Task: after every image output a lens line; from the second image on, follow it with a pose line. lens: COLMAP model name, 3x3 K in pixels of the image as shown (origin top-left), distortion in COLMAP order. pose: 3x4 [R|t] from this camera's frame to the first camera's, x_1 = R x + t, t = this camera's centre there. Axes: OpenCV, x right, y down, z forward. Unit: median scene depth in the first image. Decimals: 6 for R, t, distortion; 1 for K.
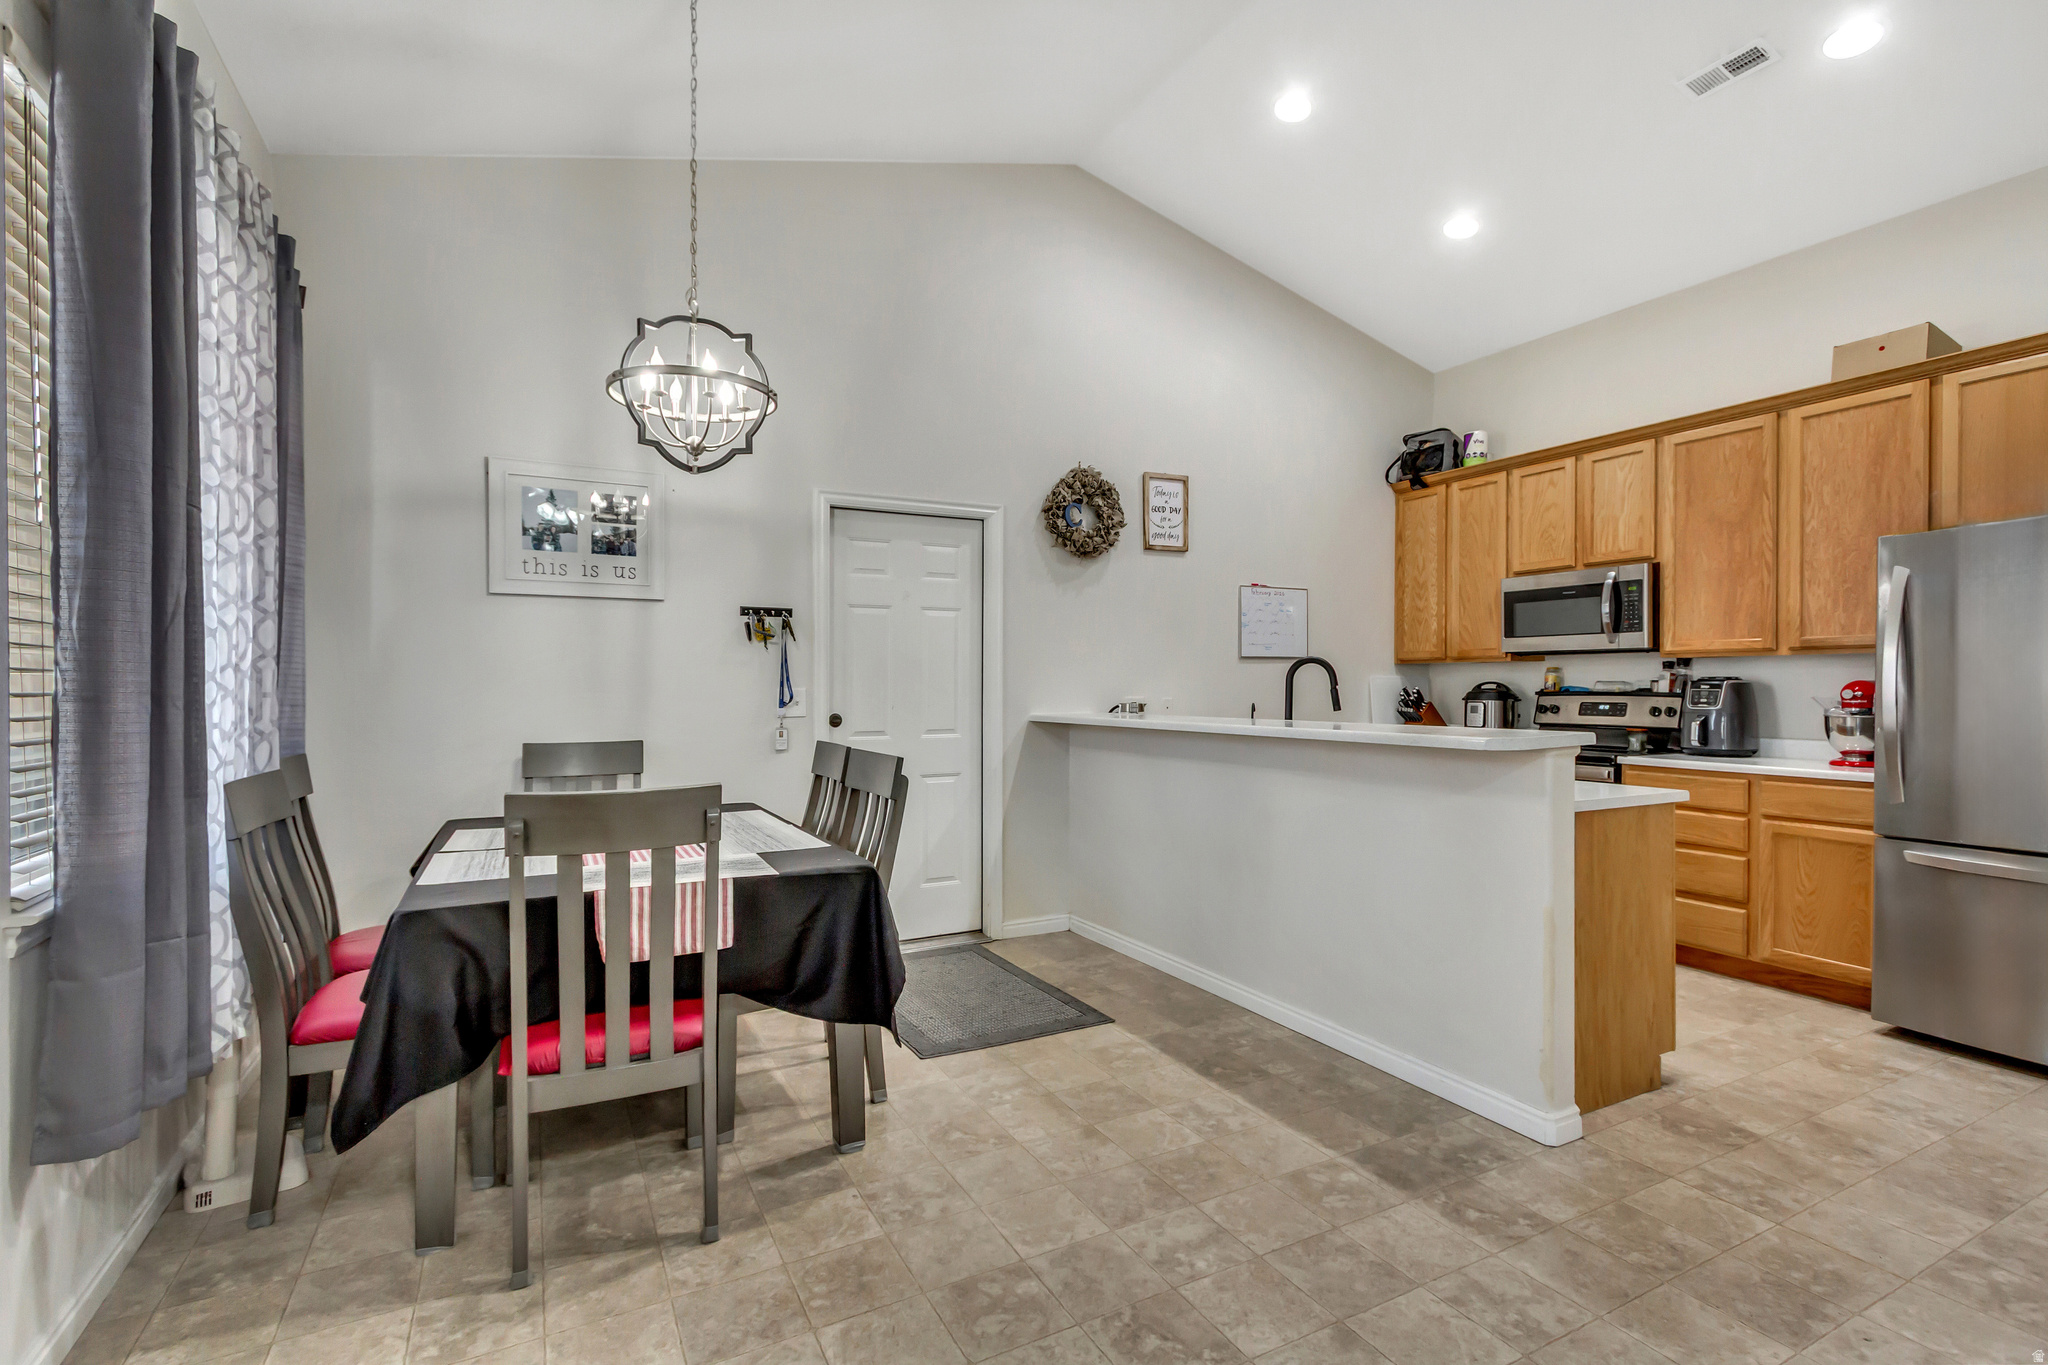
lens RADIAL K [[937.5, 0, 1032.1], [0, 937.5, 692.9], [0, 0, 1]] dist [0.002691, -0.000282]
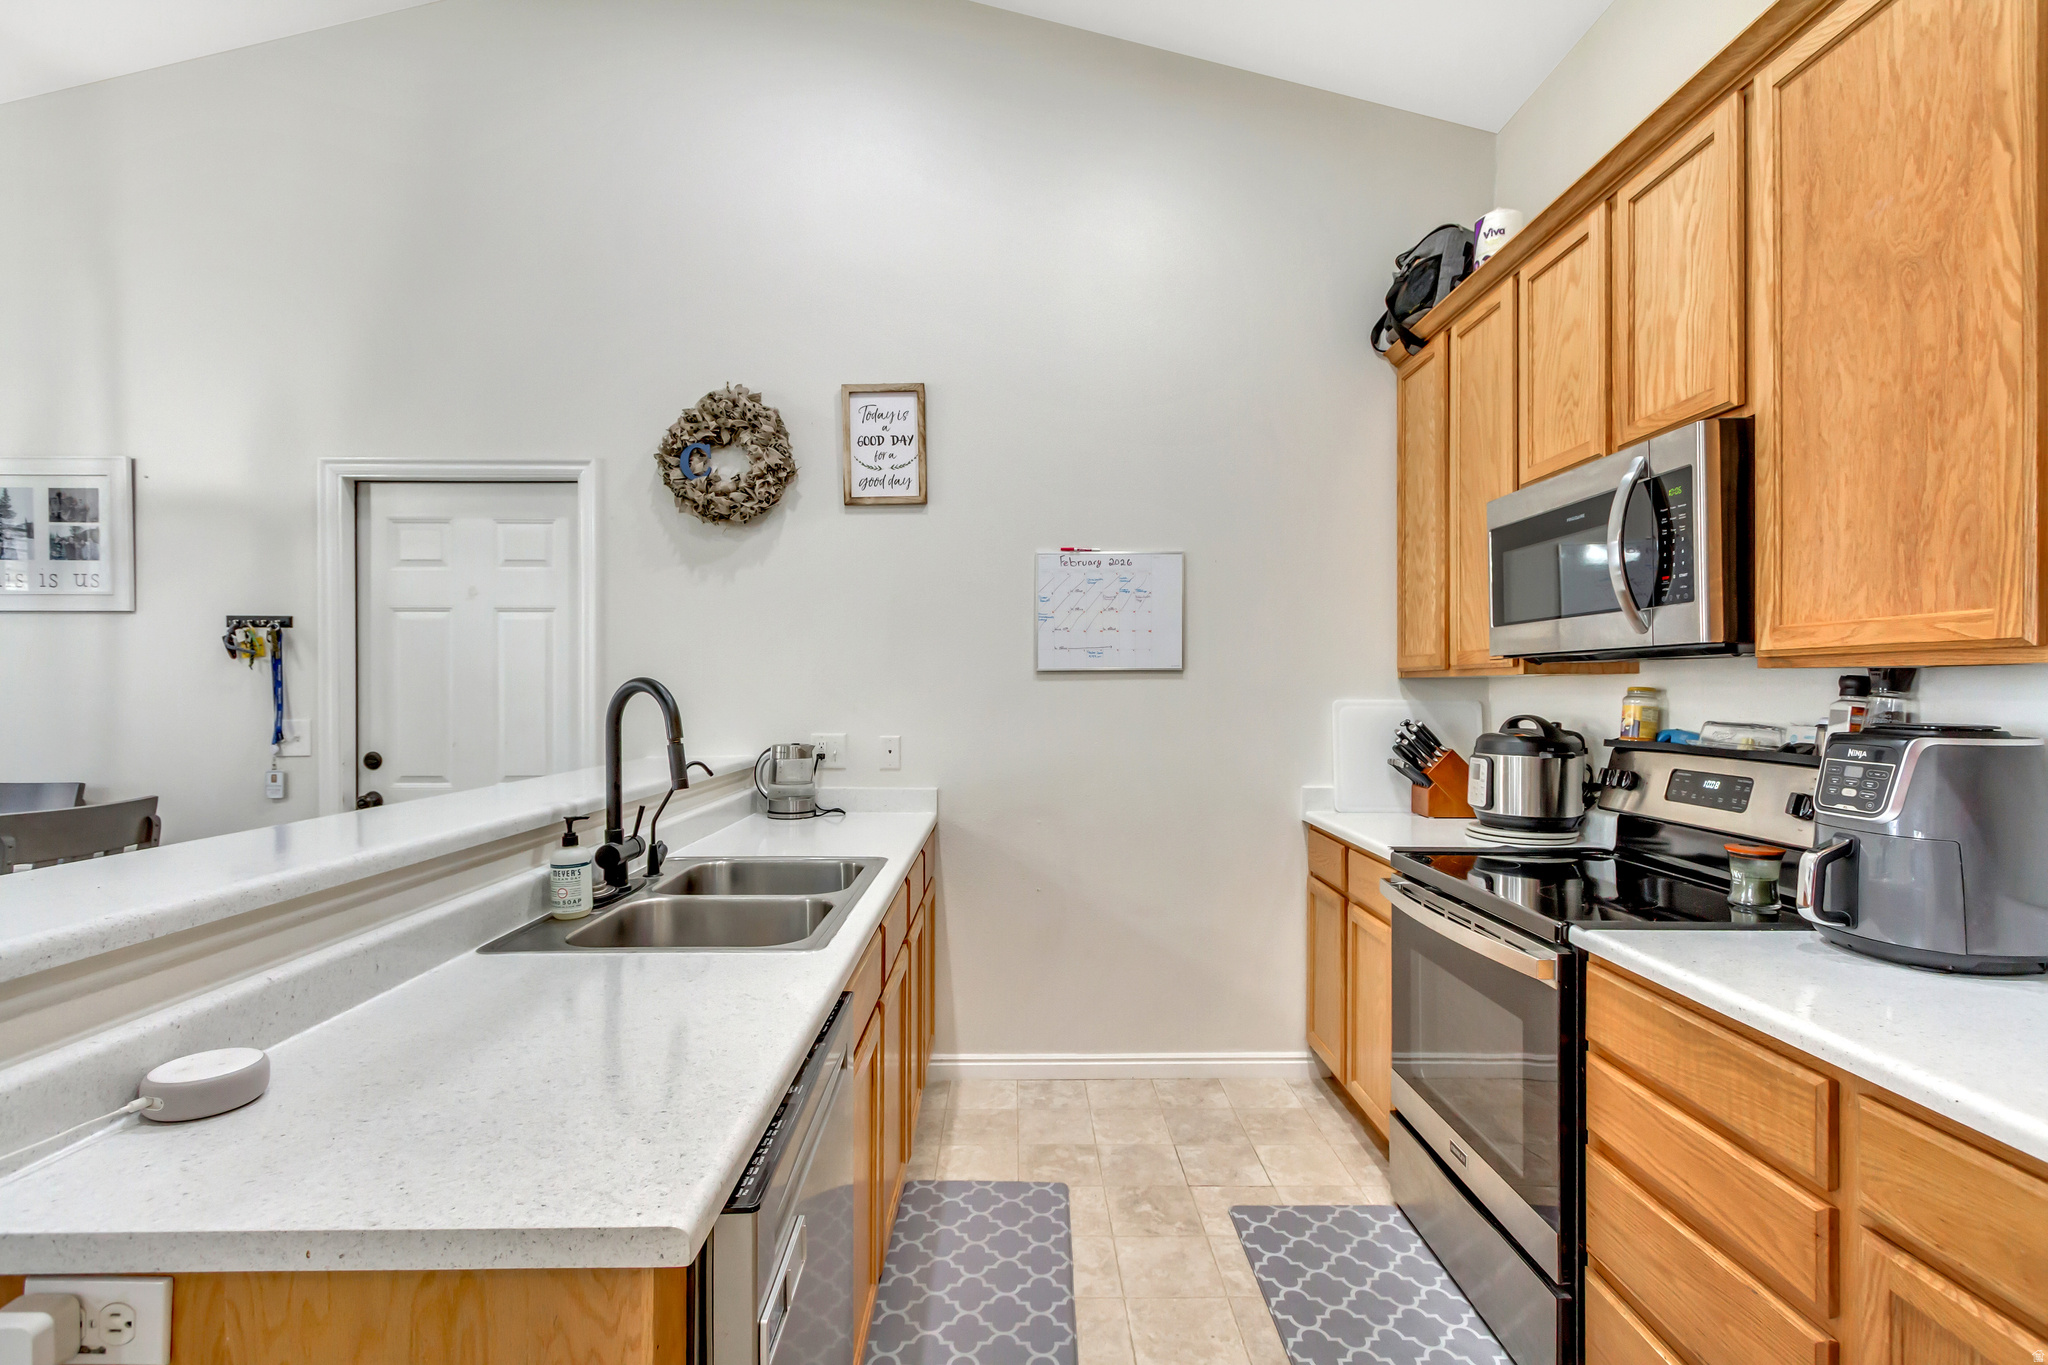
lens RADIAL K [[941.8, 0, 1023.1], [0, 941.8, 688.6], [0, 0, 1]] dist [0.003935, -0.001170]
pose [[0.888900, 0.001357, -0.458099, 0.610141], [-0.005478, 0.999956, -0.007667, -0.026353], [0.458068, 0.009325, 0.888868, 0.558294]]
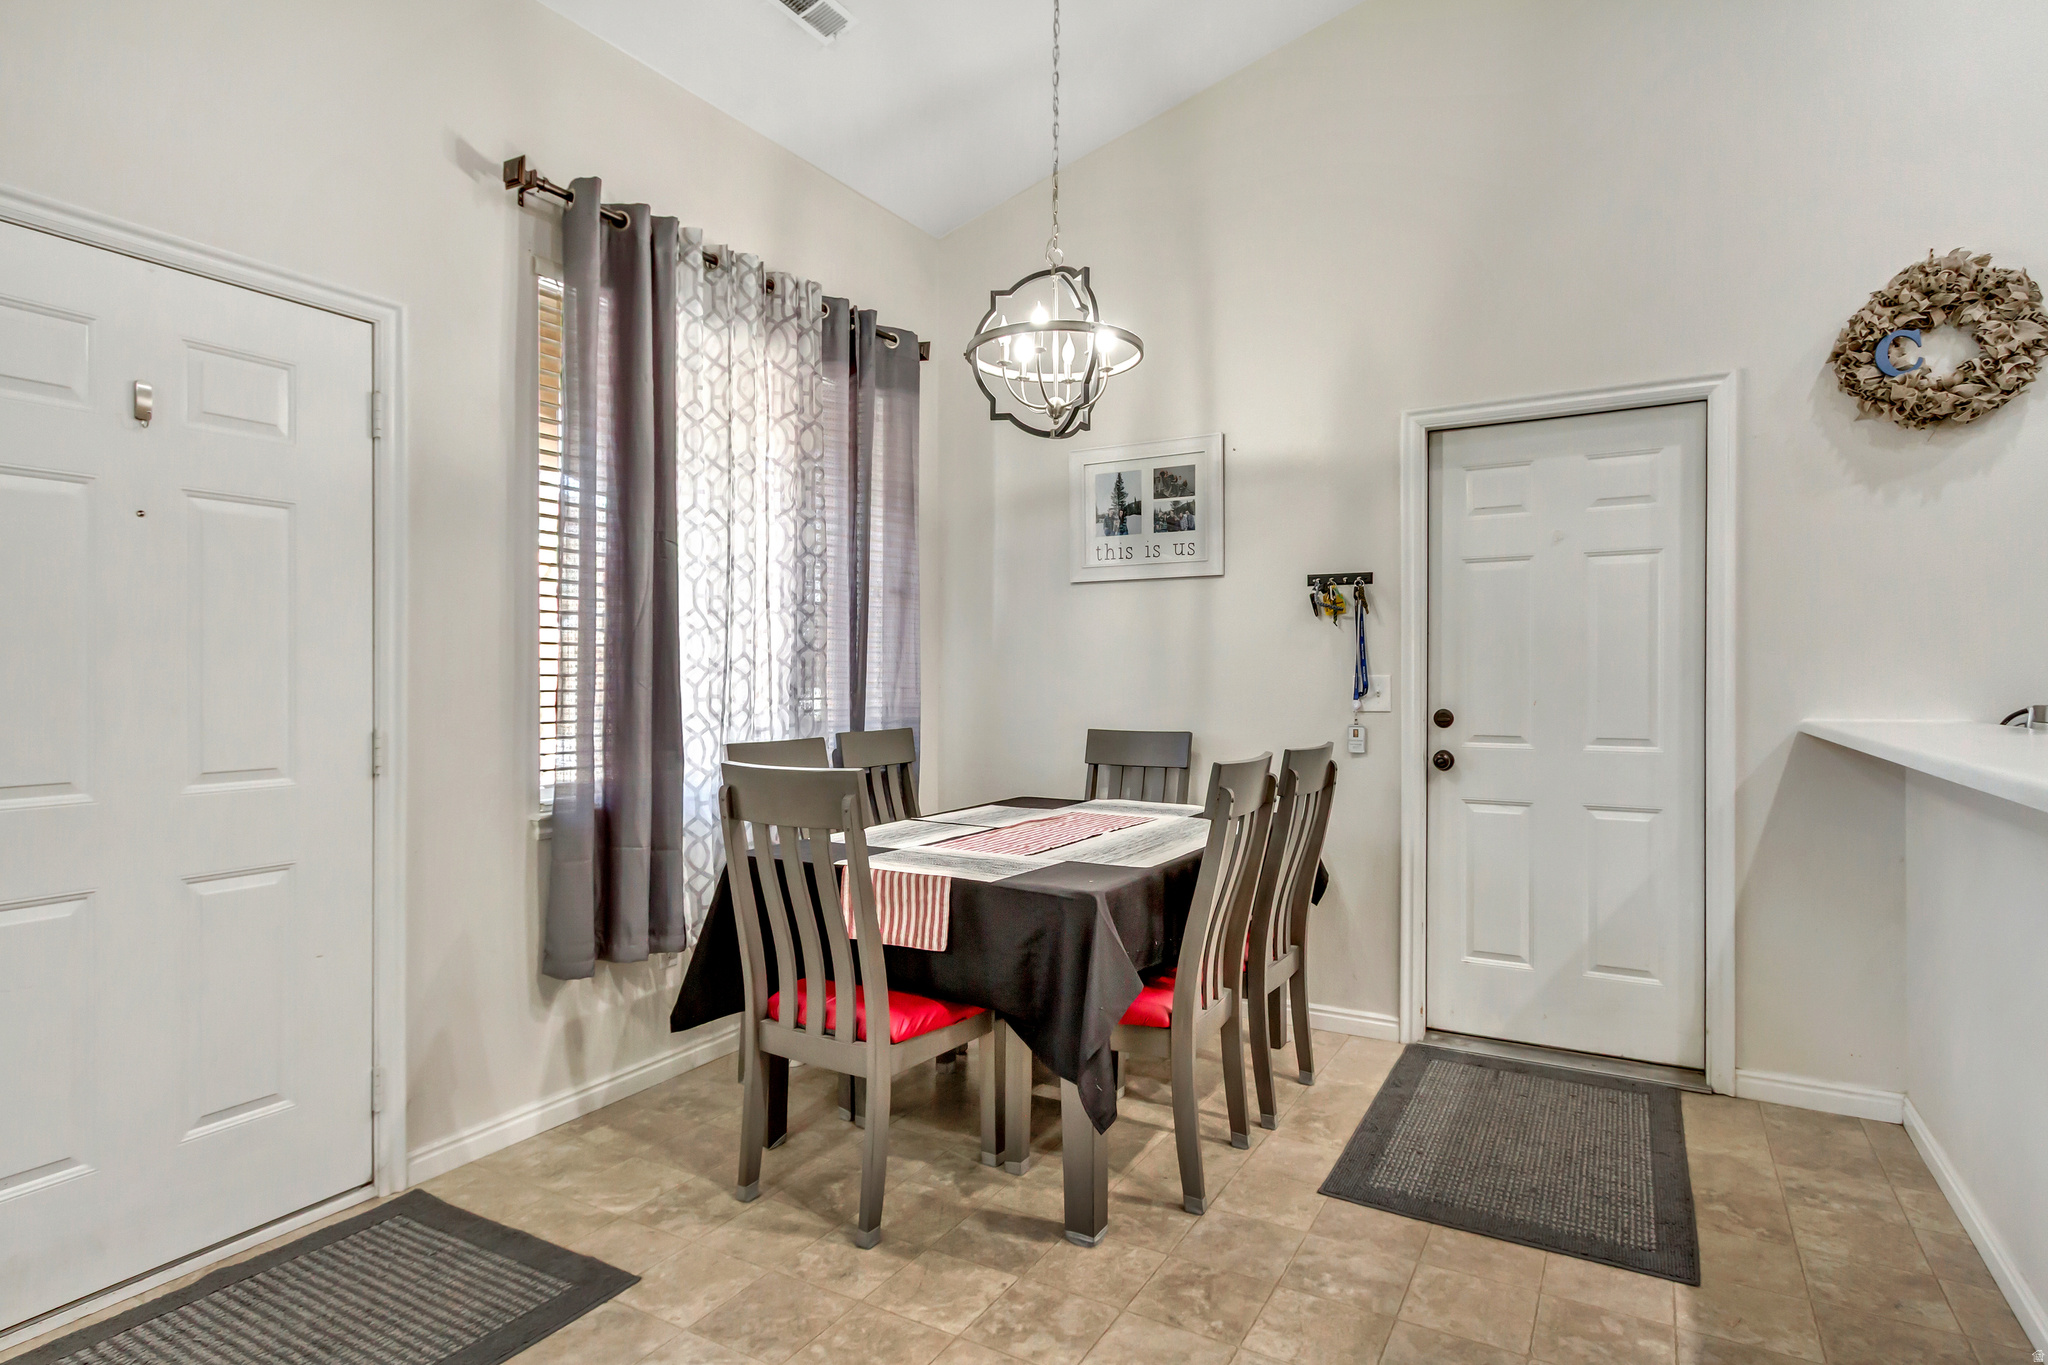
lens RADIAL K [[1068.1, 0, 1019.5], [0, 1068.1, 681.9], [0, 0, 1]] dist [0.004336, -0.001618]
pose [[0.528602, 0.004217, -0.848859, 0.326959], [-0.007671, 0.999971, 0.000191, 0.002730], [0.848835, 0.006410, 0.528619, 0.271388]]
